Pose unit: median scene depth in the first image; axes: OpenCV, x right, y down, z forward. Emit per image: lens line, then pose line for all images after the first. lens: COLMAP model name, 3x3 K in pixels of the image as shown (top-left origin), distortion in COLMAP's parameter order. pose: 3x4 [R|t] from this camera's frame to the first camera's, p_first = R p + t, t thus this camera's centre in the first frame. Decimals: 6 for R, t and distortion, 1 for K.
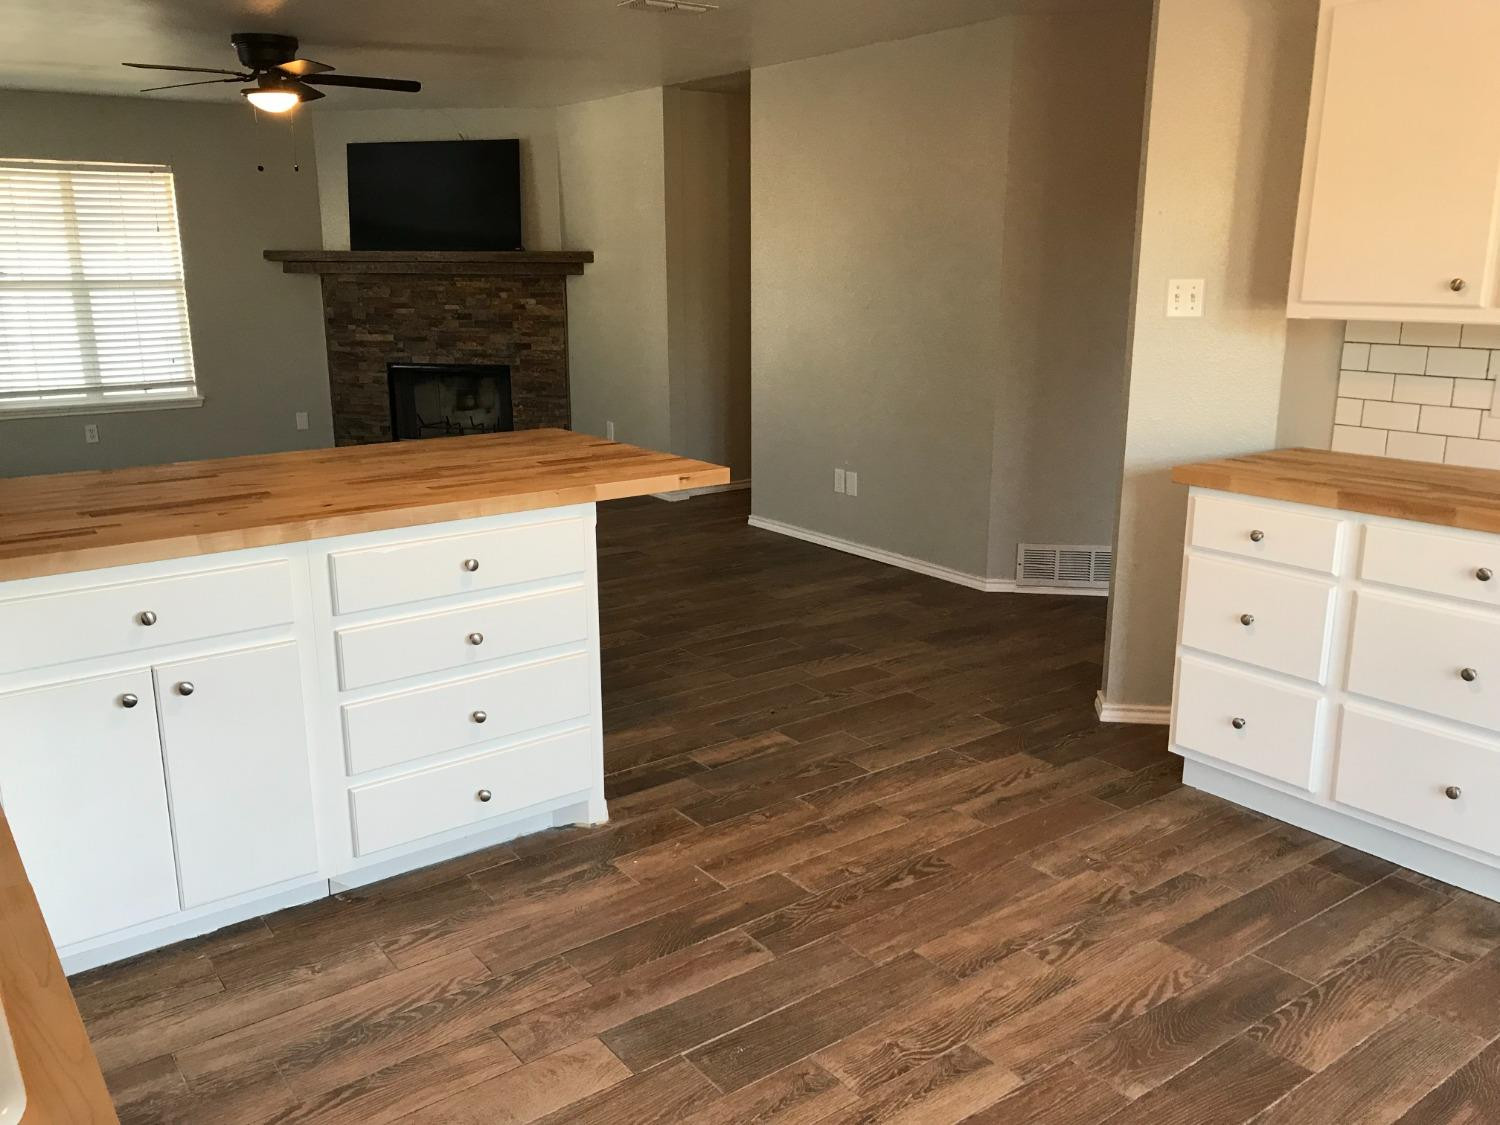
lens RADIAL K [[1224.9, 0, 738.1], [0, 1224.9, 553.7], [0, 0, 1]] dist [0.055722, -0.057307]
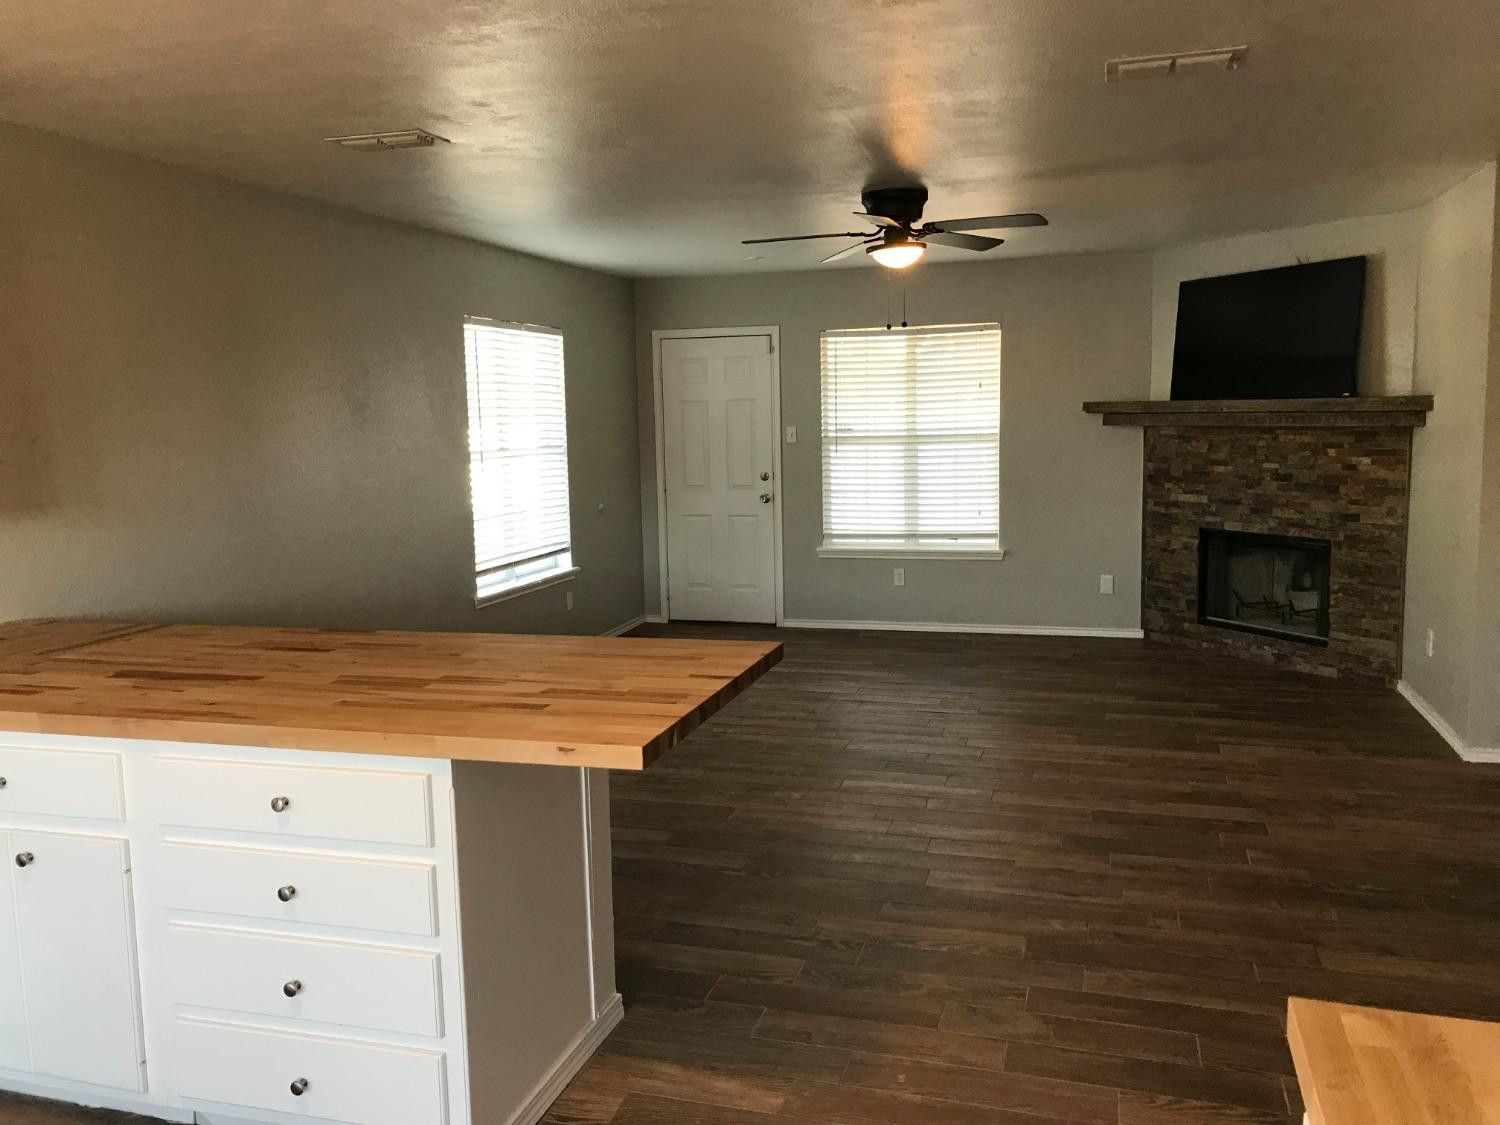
lens RADIAL K [[1224.9, 0, 748.0], [0, 1224.9, 559.3], [0, 0, 1]] dist [0.055722, -0.057307]
pose [[0.603841, 0.086974, -0.792346, 0.224149], [-0.168445, 0.985504, -0.020194, -0.068563], [0.779104, 0.145661, 0.609738, 0.257074]]
